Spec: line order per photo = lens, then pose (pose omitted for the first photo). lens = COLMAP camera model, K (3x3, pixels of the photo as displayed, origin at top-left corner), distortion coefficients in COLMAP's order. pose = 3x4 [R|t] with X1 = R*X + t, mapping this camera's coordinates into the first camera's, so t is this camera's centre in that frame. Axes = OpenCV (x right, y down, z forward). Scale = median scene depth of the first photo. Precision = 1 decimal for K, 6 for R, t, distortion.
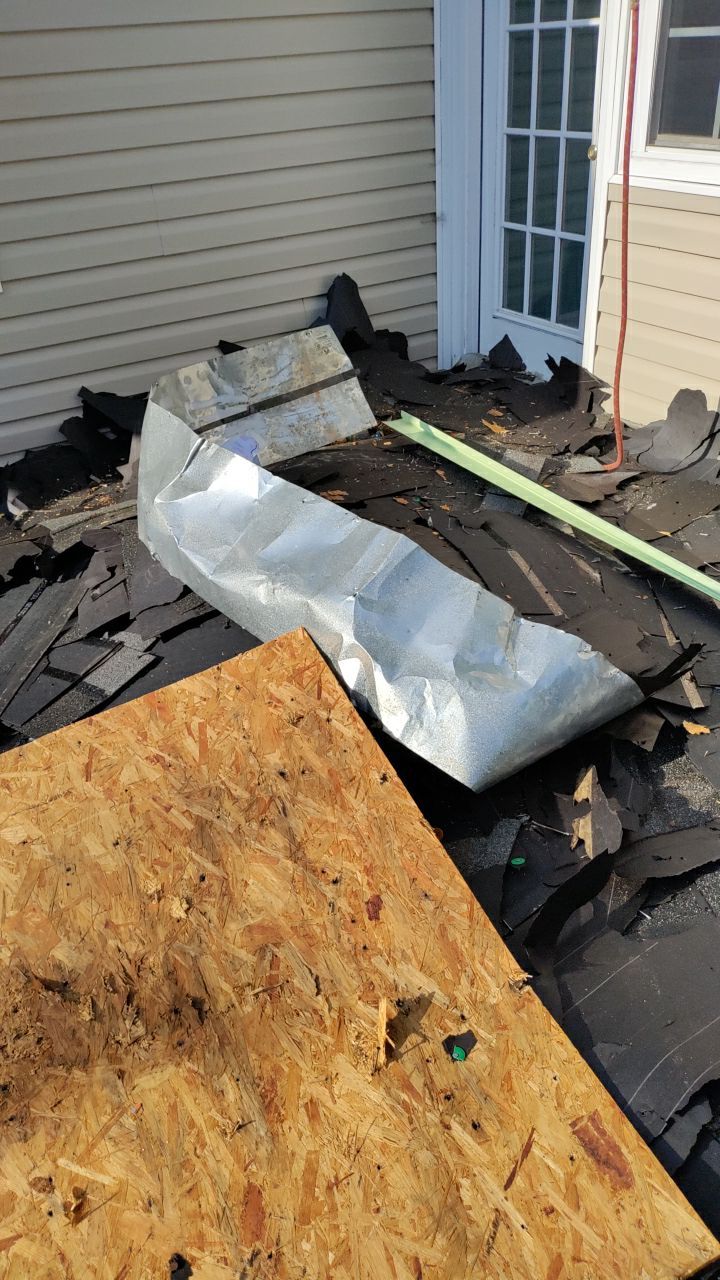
lens RADIAL K [[1007.9, 0, 360.0], [0, 1007.9, 640.0], [0, 0, 1]] dist [0.098822, -0.136414]
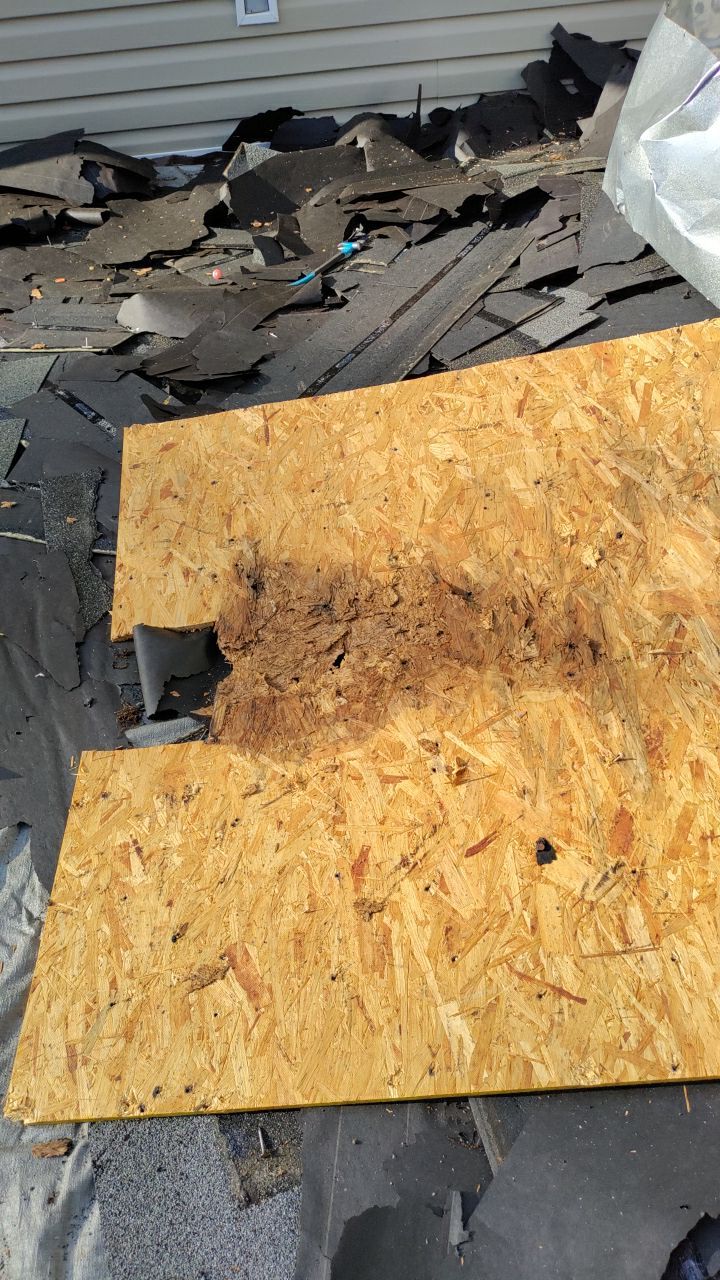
lens RADIAL K [[1007.9, 0, 360.0], [0, 1007.9, 640.0], [0, 0, 1]] dist [0.098822, -0.136414]
pose [[0.910836, 0.288878, -0.294834, -0.067137], [-0.195111, 0.930766, 0.309202, 0.077378], [0.363743, -0.224107, 0.904139, 0.015231]]
